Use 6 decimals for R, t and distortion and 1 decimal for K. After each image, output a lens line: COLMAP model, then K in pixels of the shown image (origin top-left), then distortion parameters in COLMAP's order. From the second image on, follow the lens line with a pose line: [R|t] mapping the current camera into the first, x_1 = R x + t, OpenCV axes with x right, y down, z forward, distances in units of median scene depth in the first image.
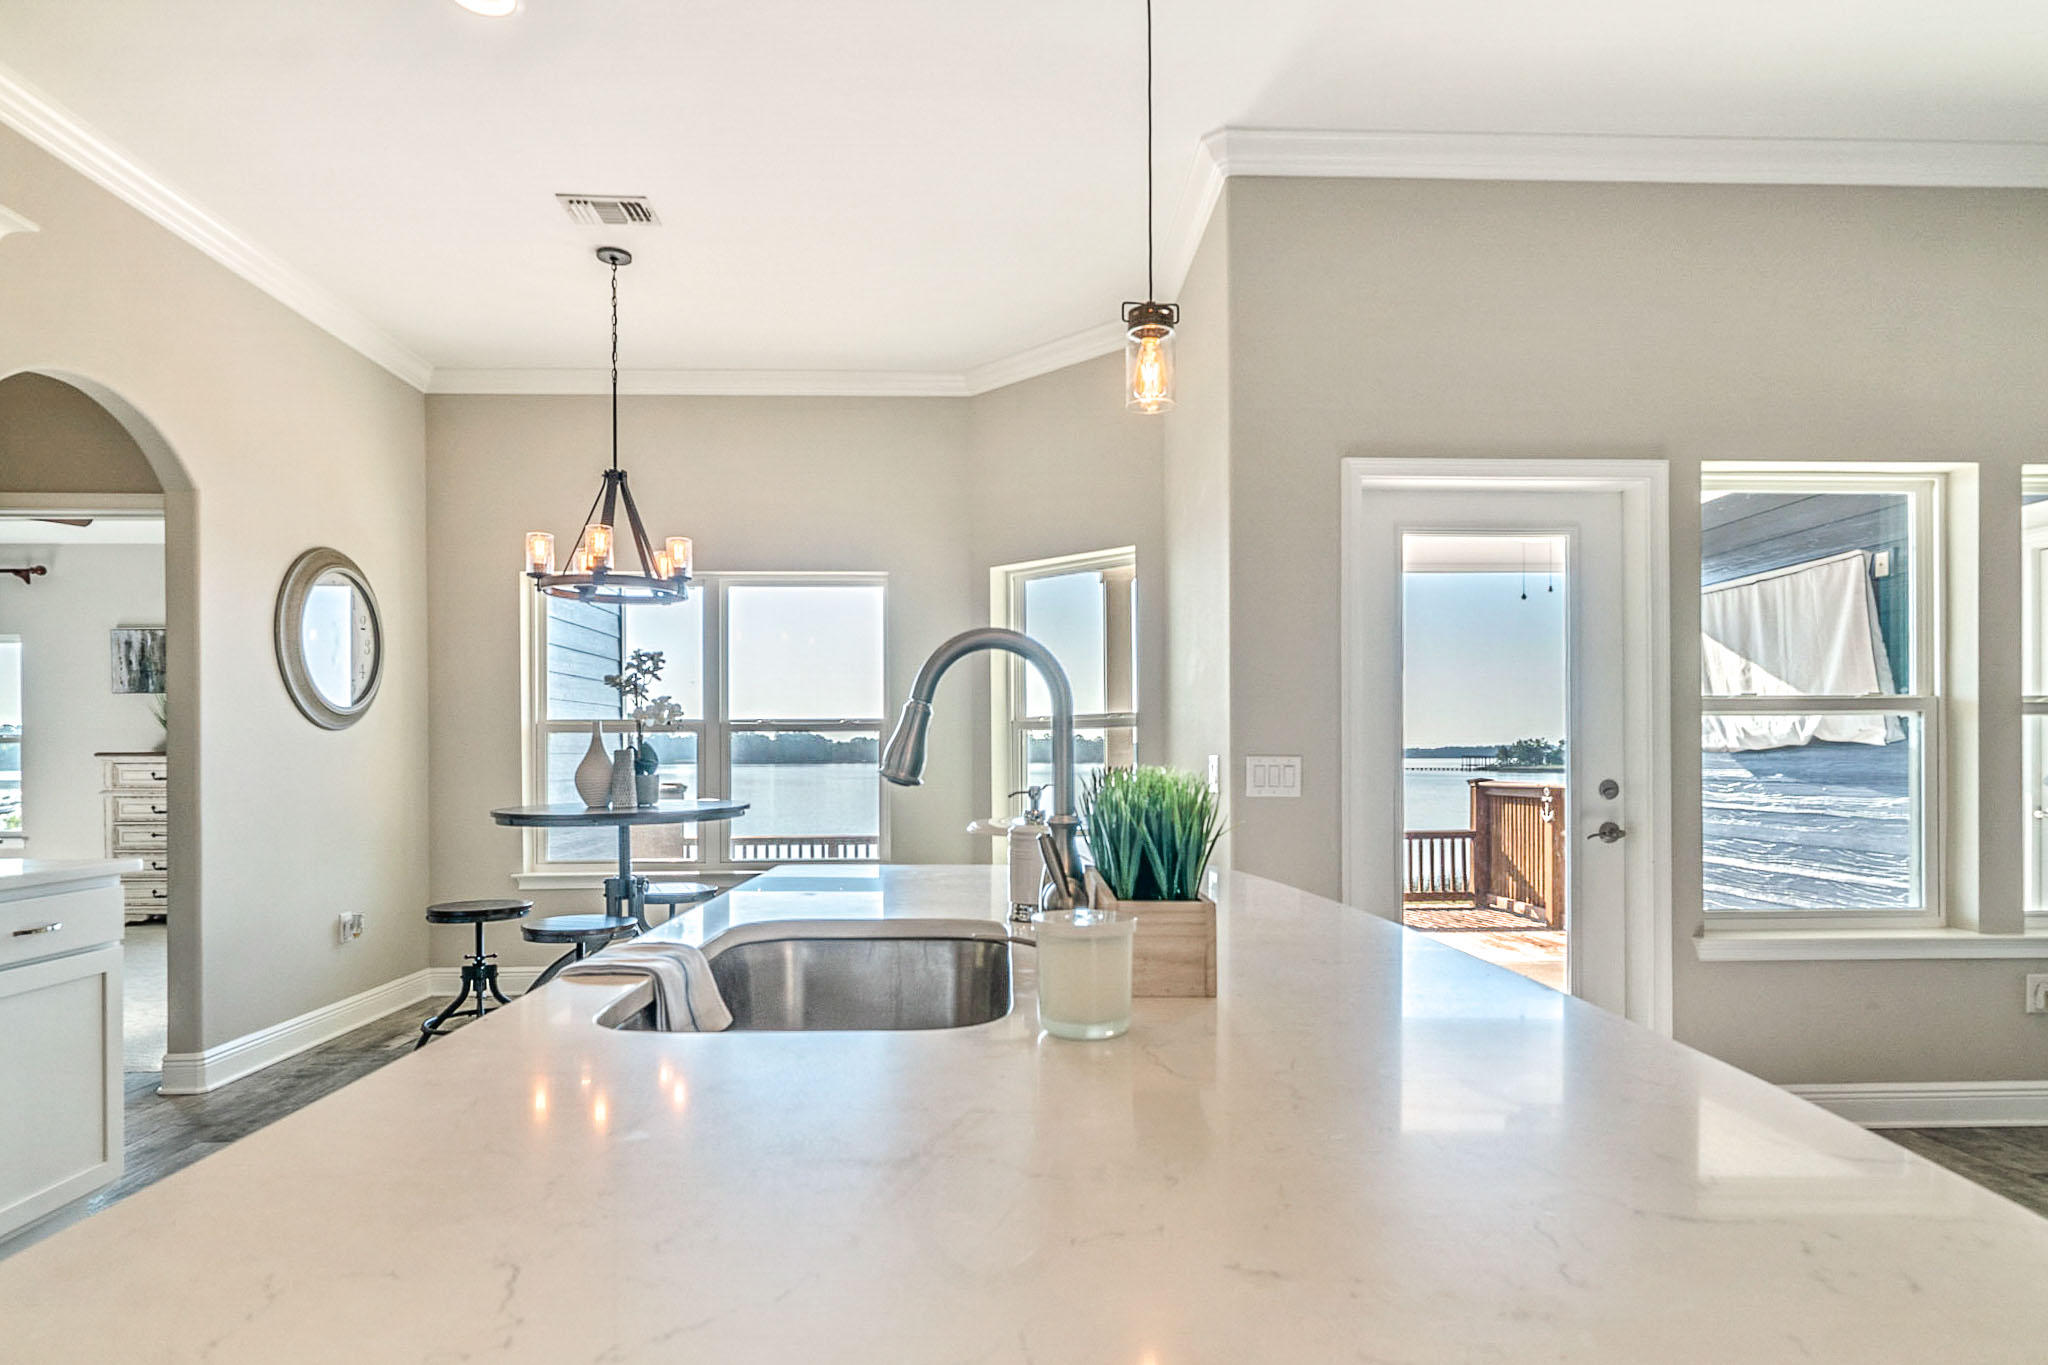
lens RADIAL K [[1111.0, 0, 1022.9], [0, 1111.0, 753.2], [0, 0, 1]] dist [-0.001198, -0.000002]
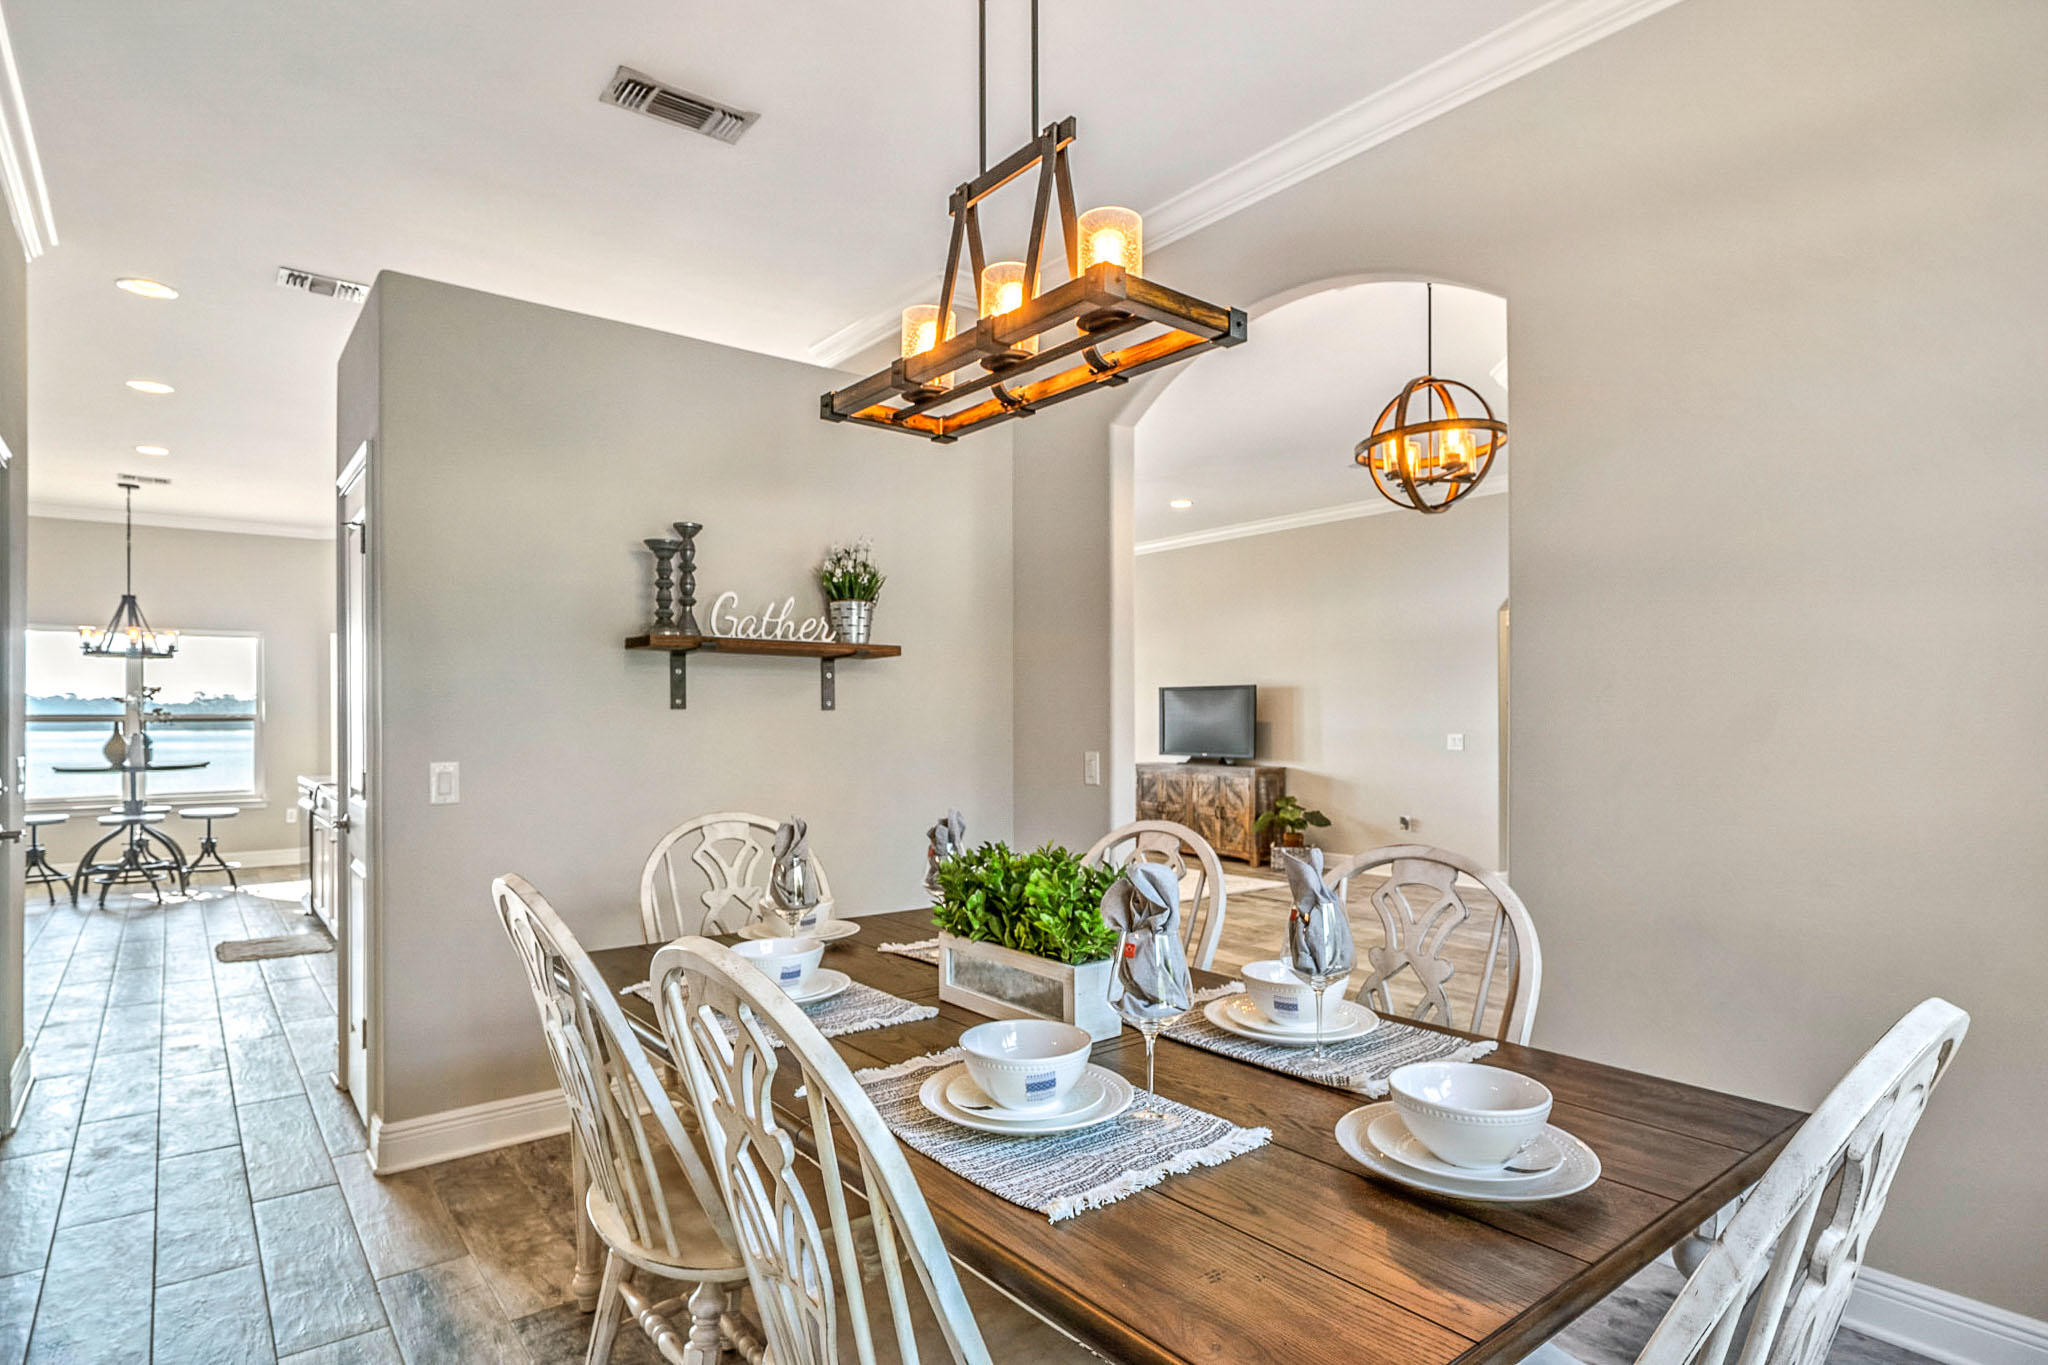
lens RADIAL K [[1077.3, 0, 1022.4], [0, 1077.3, 695.1], [0, 0, 1]] dist [-0.003089, -0.001348]
pose [[0.806950, 0.013169, 0.590472, -0.213129], [-0.000810, 0.999775, -0.021190, -0.034861], [-0.590619, 0.016621, 0.806780, -1.496436]]
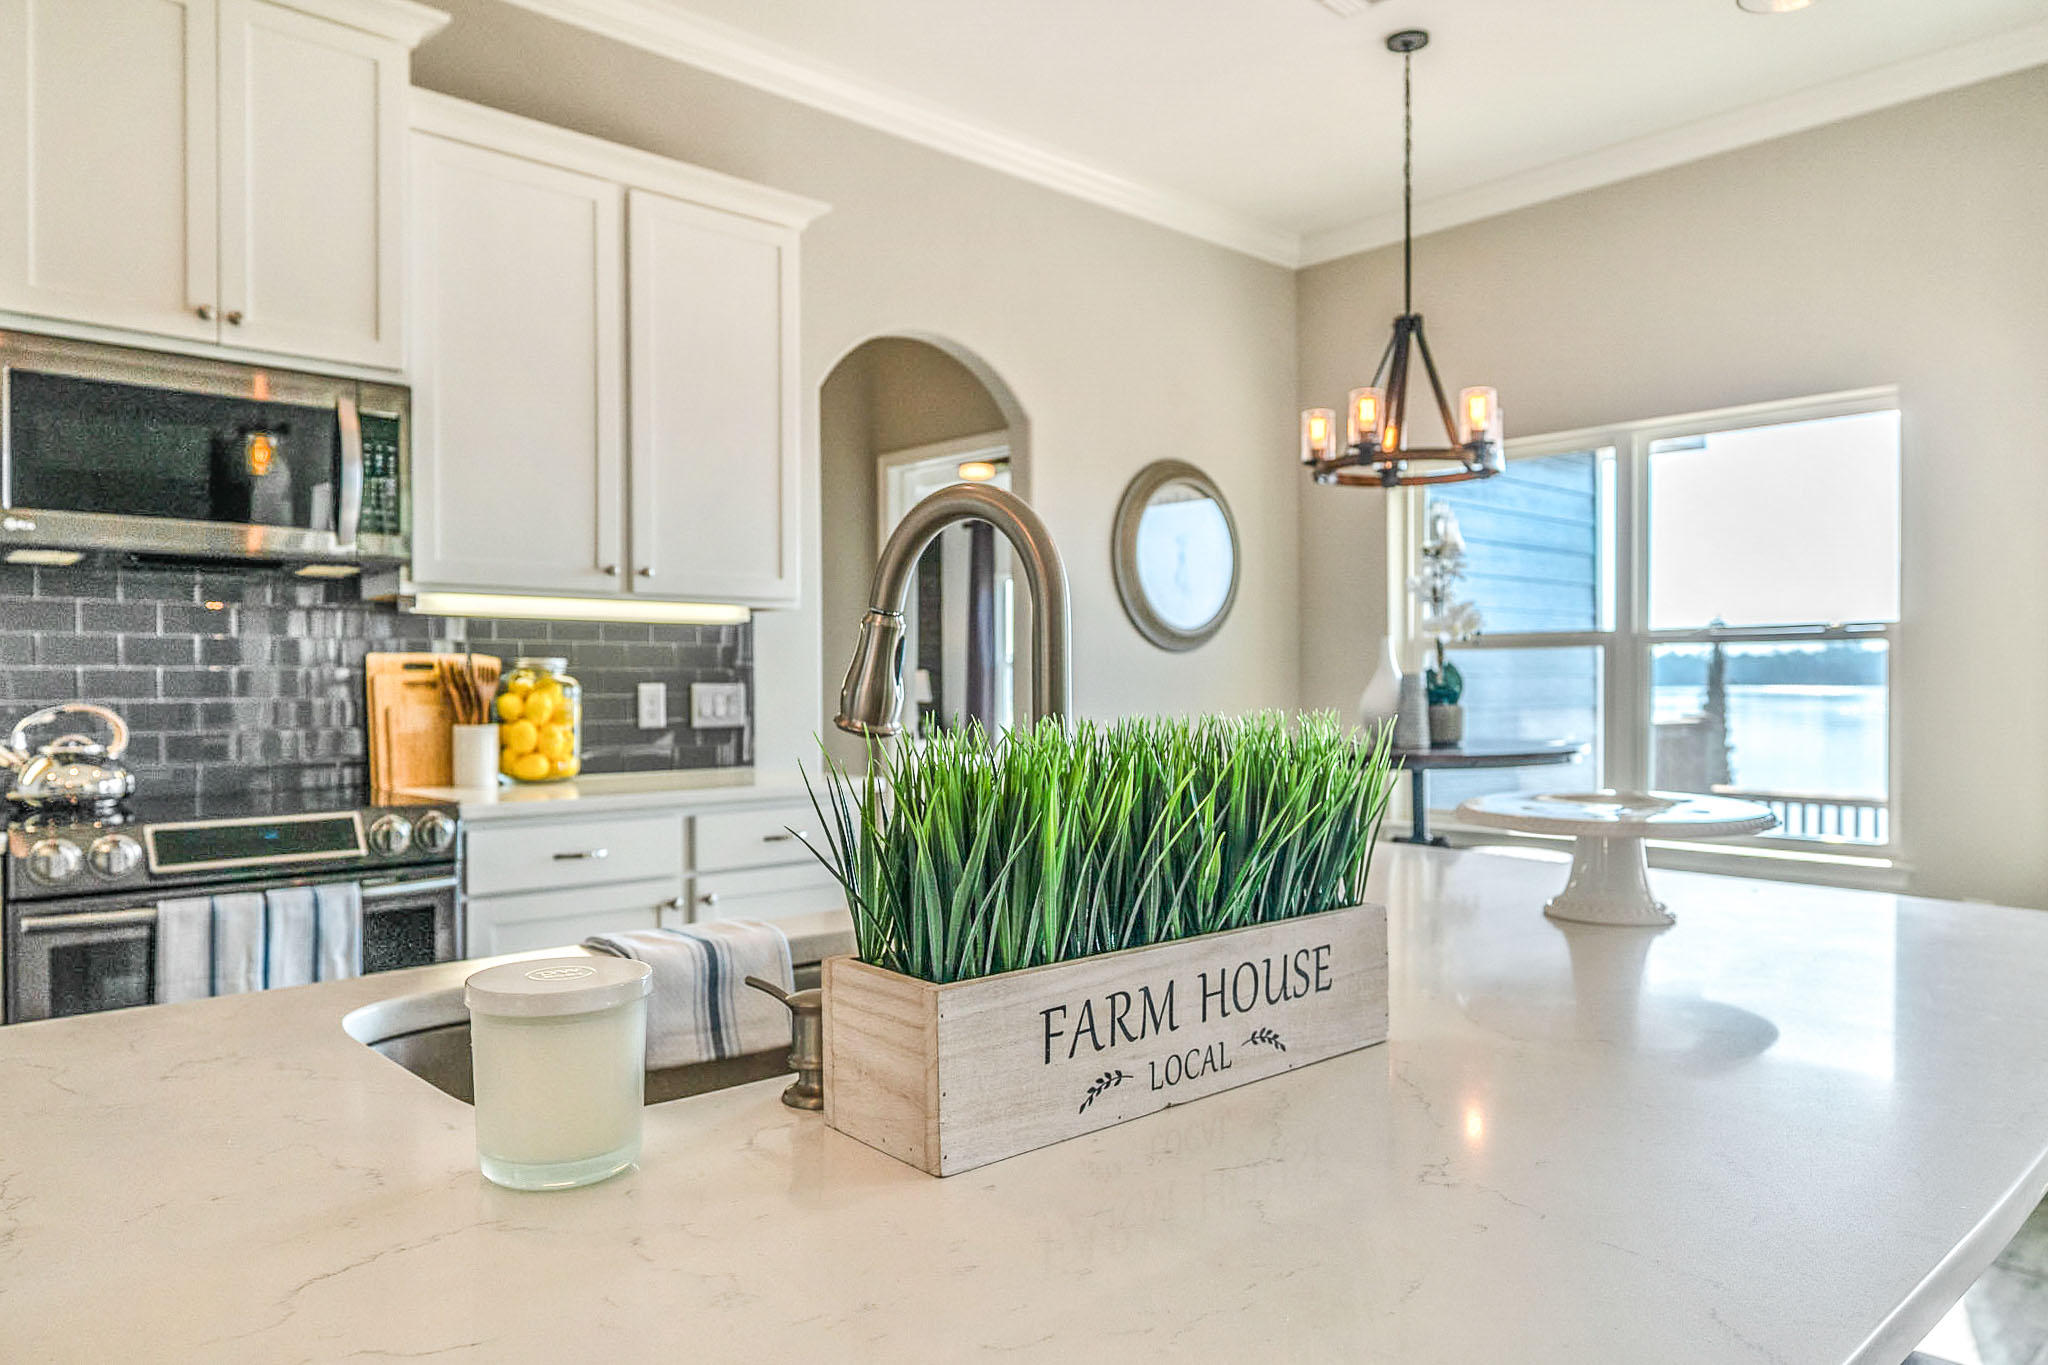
lens RADIAL K [[1351.4, 0, 1019.1], [0, 1351.4, 691.9], [0, 0, 1]] dist [0.006105, 0.000175]
pose [[0.650649, 0.007706, -0.759339, 0.180902], [0.003792, 0.999903, 0.013397, -0.003579], [0.759369, -0.011596, 0.650557, 0.167756]]
